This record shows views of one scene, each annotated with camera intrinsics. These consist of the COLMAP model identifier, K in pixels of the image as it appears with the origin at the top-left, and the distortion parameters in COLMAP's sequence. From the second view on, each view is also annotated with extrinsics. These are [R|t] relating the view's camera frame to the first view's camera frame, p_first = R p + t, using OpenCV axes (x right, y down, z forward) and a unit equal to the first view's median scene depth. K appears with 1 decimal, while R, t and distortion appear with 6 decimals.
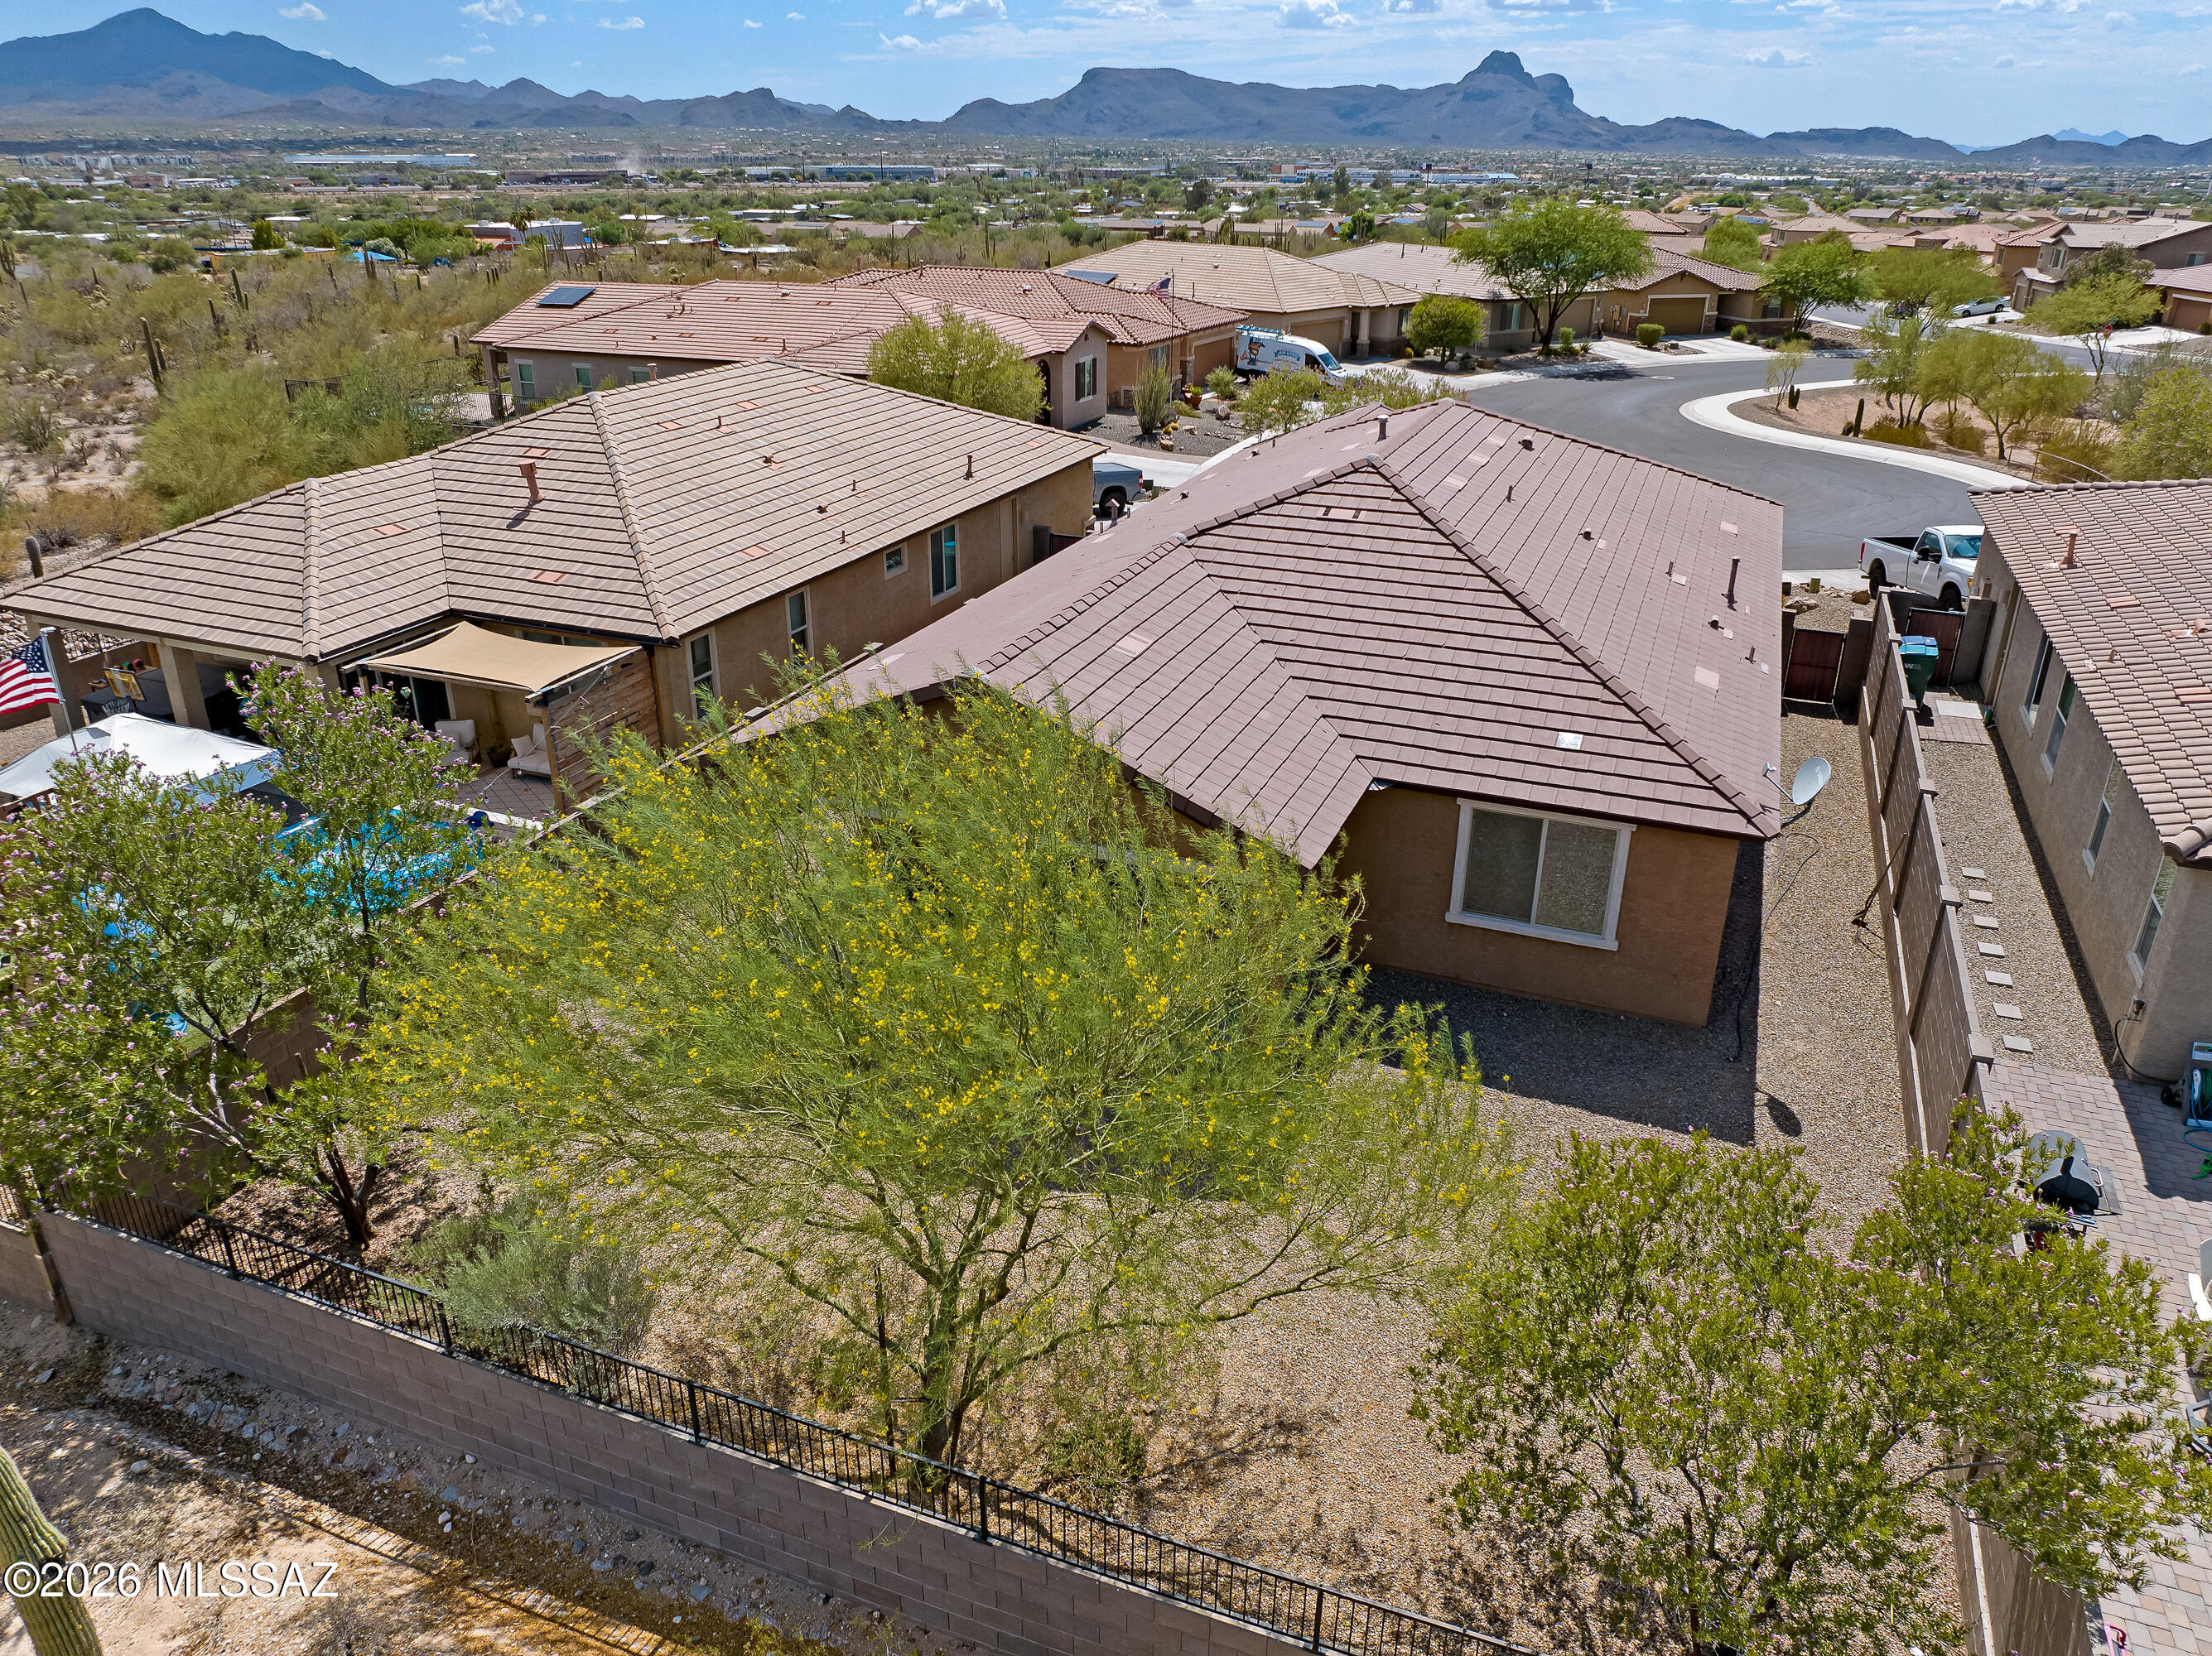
lens RADIAL K [[1528.3, 0, 1106.0], [0, 1528.3, 828.0], [0, 0, 1]] dist [-0.038485, -0.001591]
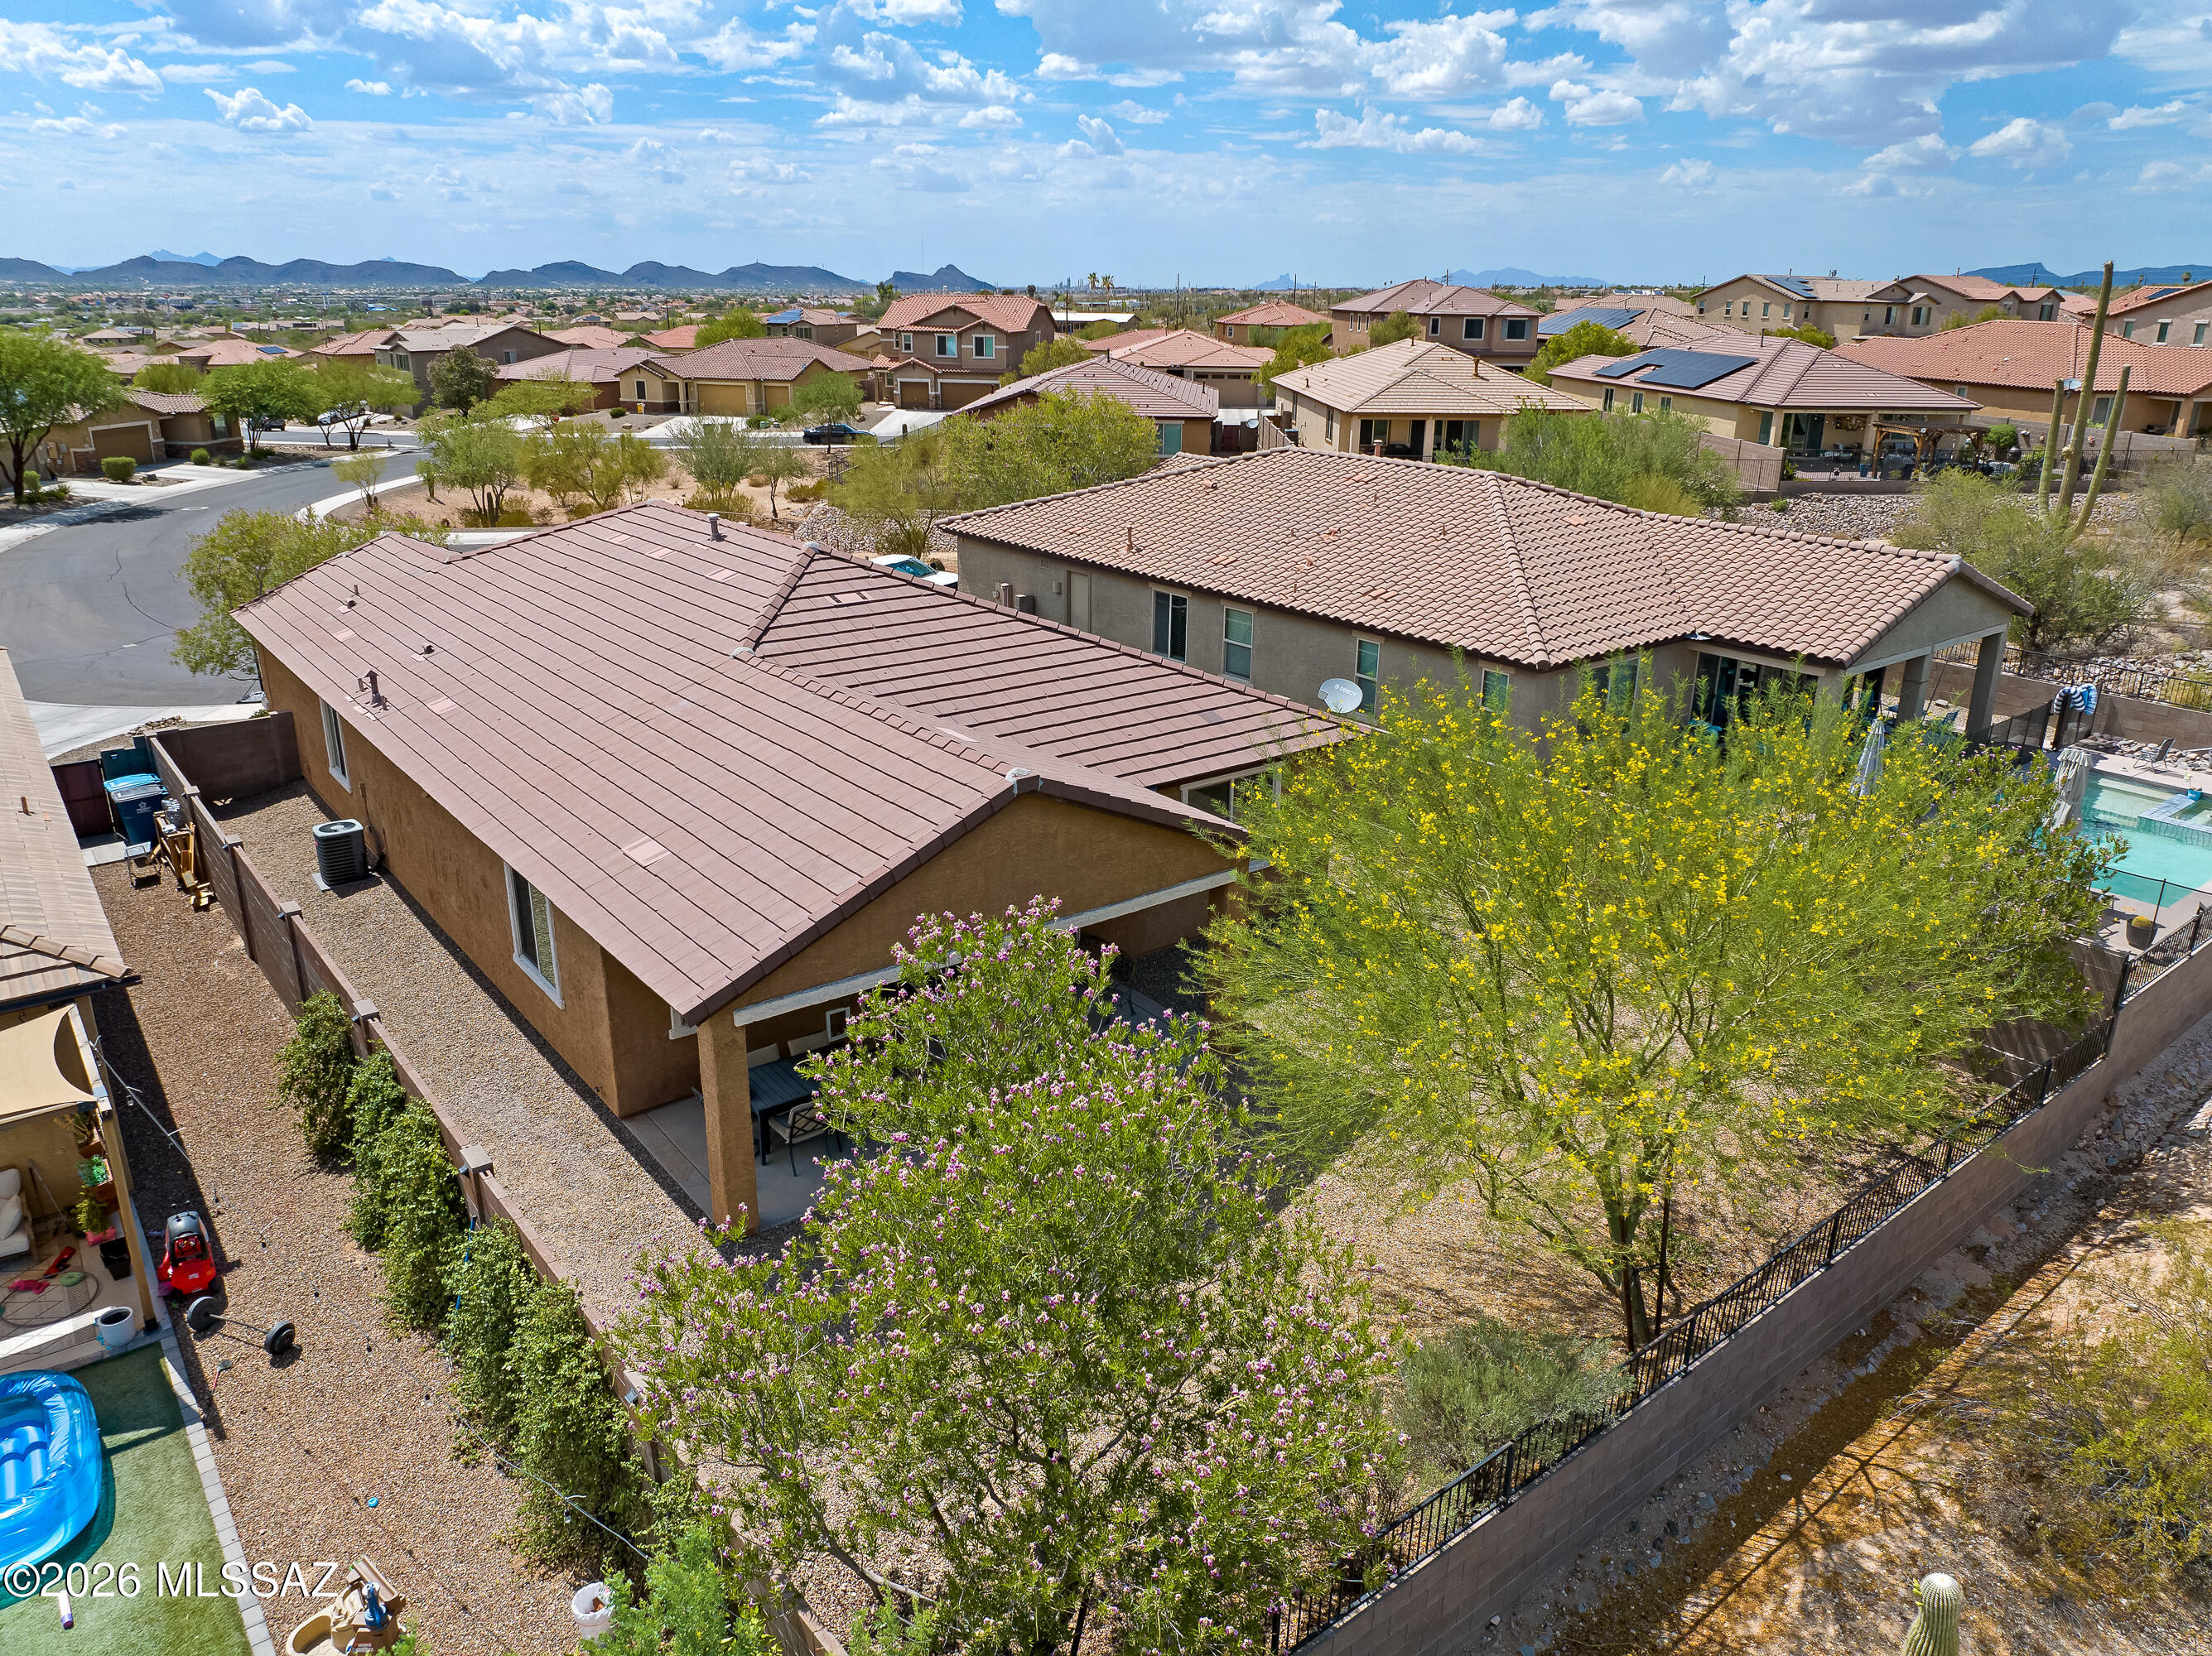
lens RADIAL K [[1574.1, 0, 1106.0], [0, 1574.1, 828.0], [0, 0, 1]] dist [-0.067226, 0.043873]
pose [[0.500740, -0.287995, 0.816283, -0.148389], [0.349149, 0.930110, 0.113973, -0.027791], [-0.792057, 0.227933, 0.566297, 0.069580]]
